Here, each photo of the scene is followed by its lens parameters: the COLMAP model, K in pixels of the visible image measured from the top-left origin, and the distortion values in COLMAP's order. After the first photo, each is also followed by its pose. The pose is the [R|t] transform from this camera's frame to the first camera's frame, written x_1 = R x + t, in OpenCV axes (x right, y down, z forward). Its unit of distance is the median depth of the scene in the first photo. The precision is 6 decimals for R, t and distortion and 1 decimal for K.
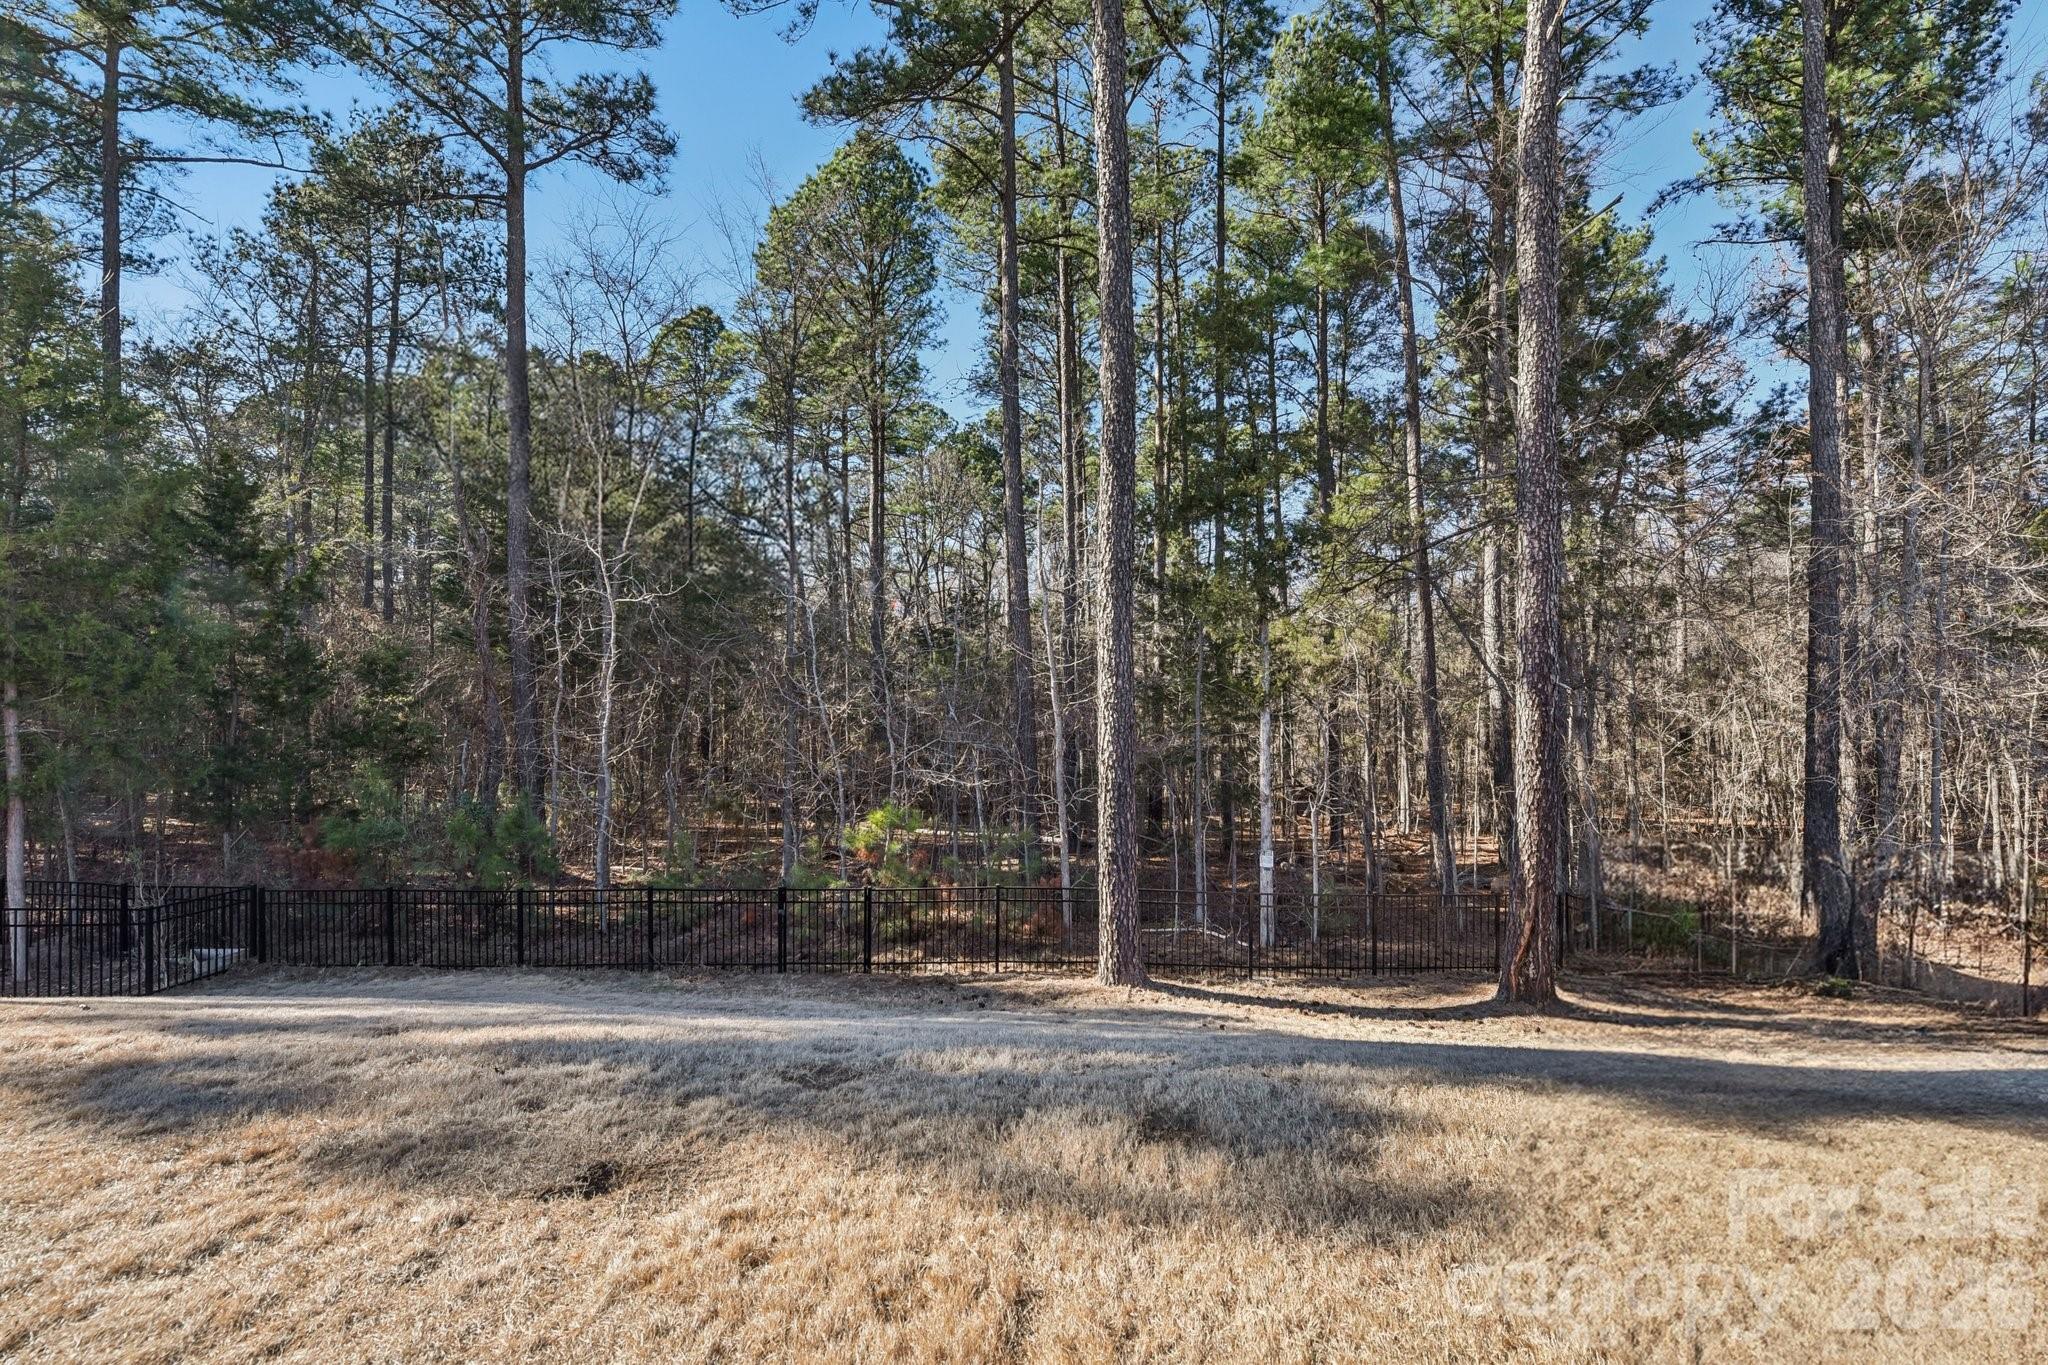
lens RADIAL K [[823.9, 0, 1014.8], [0, 823.9, 674.8], [0, 0, 1]] dist [-0.017962, -0.002317]
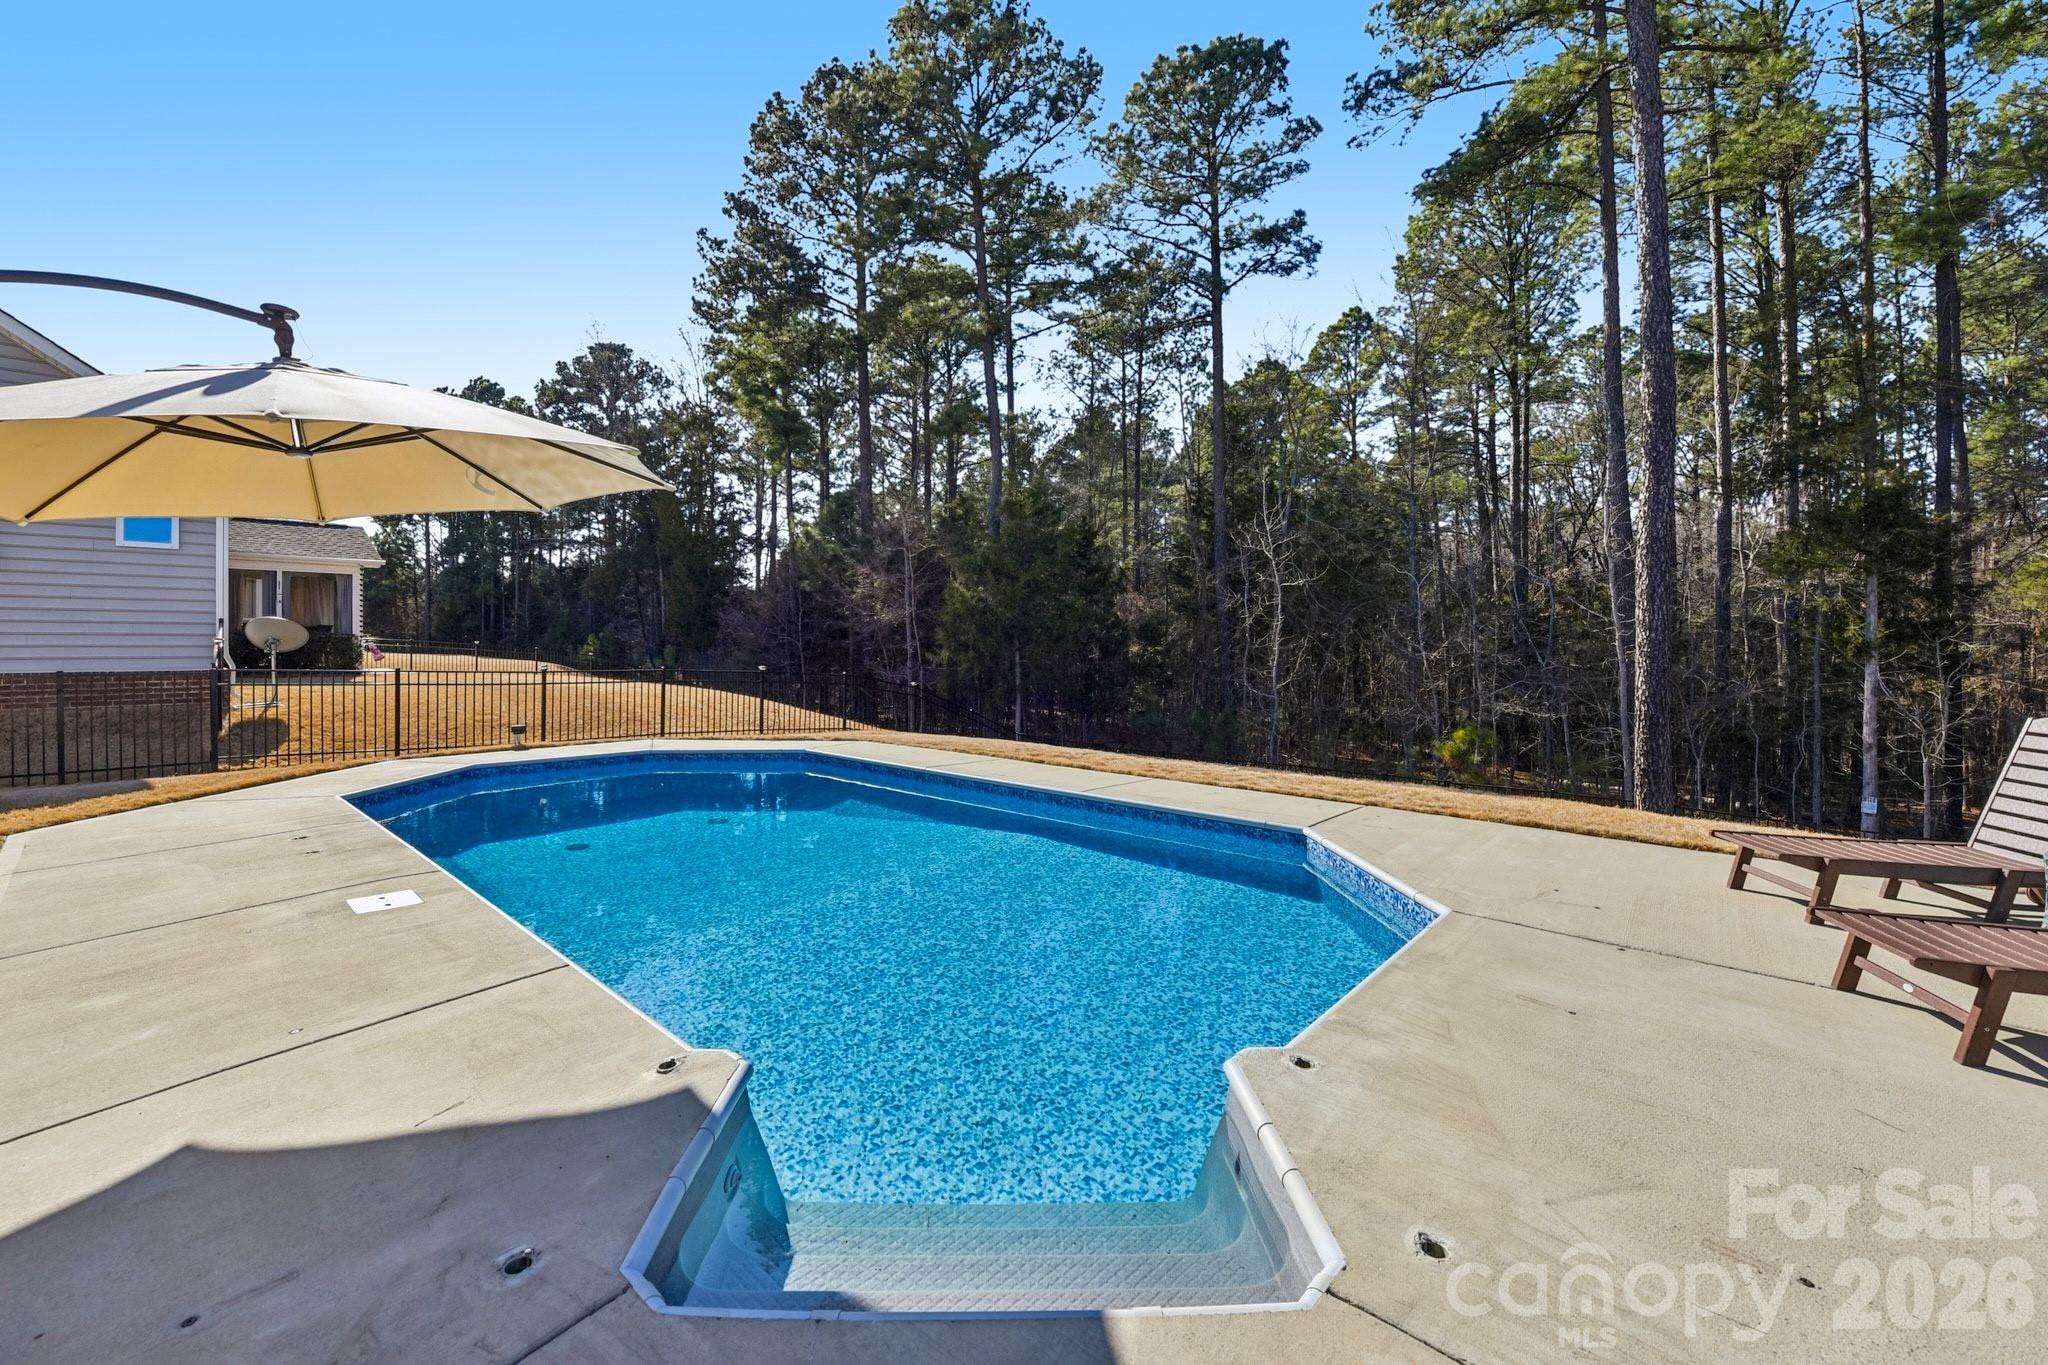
lens RADIAL K [[823.9, 0, 1014.8], [0, 823.9, 674.8], [0, 0, 1]] dist [-0.017962, -0.002317]
pose [[0.713446, 0.025432, -0.700249, 0.205528], [0.014294, 0.998605, 0.050831, -0.005074], [0.700565, -0.046275, 0.712087, -0.389533]]
